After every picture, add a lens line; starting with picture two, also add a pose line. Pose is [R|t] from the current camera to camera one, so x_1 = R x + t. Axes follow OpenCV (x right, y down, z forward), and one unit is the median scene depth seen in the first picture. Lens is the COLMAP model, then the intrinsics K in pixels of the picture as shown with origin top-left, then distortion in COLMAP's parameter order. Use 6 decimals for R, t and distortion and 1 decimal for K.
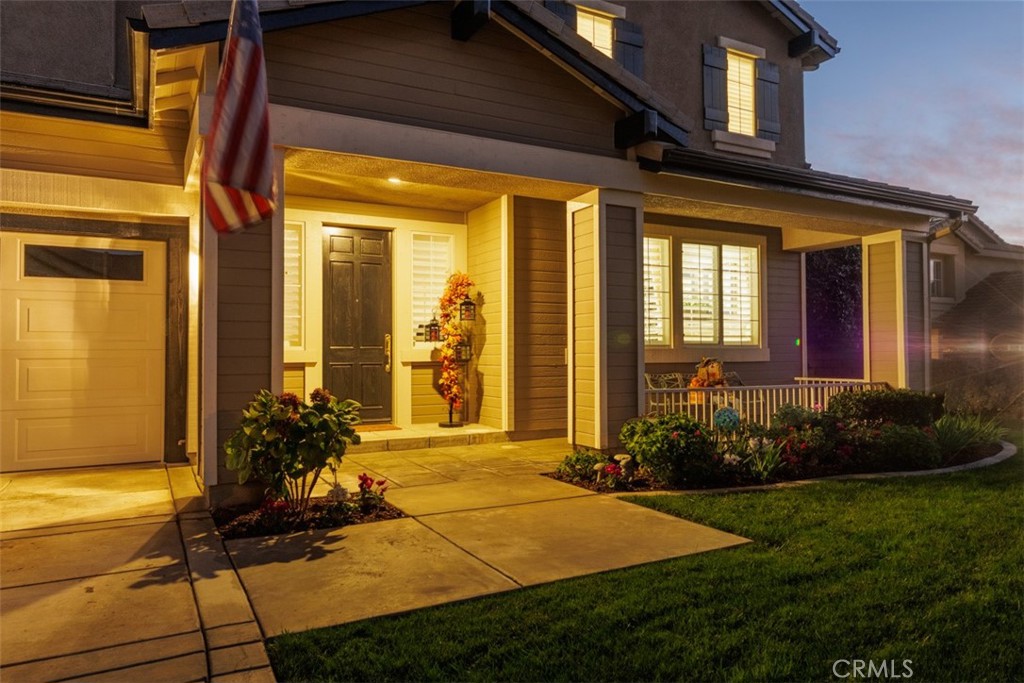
lens RADIAL K [[701.3, 0, 515.9], [0, 701.3, 334.9], [0, 0, 1]] dist [-0.000091, -0.000260]
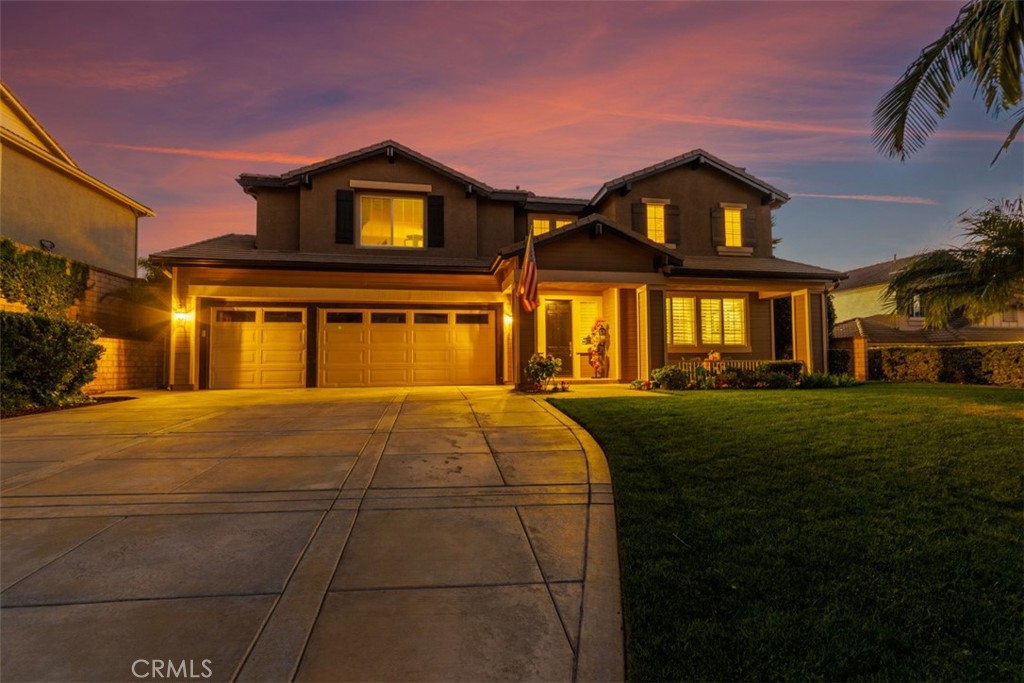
lens RADIAL K [[454.3, 0, 517.4], [0, 454.3, 341.1], [0, 0, 1]] dist [-0.001933, -0.000064]
pose [[0.953870, -0.018778, -0.299632, 0.121932], [0.011811, 0.999617, -0.025047, 0.034542], [0.299988, 0.020353, 0.953726, -0.602048]]
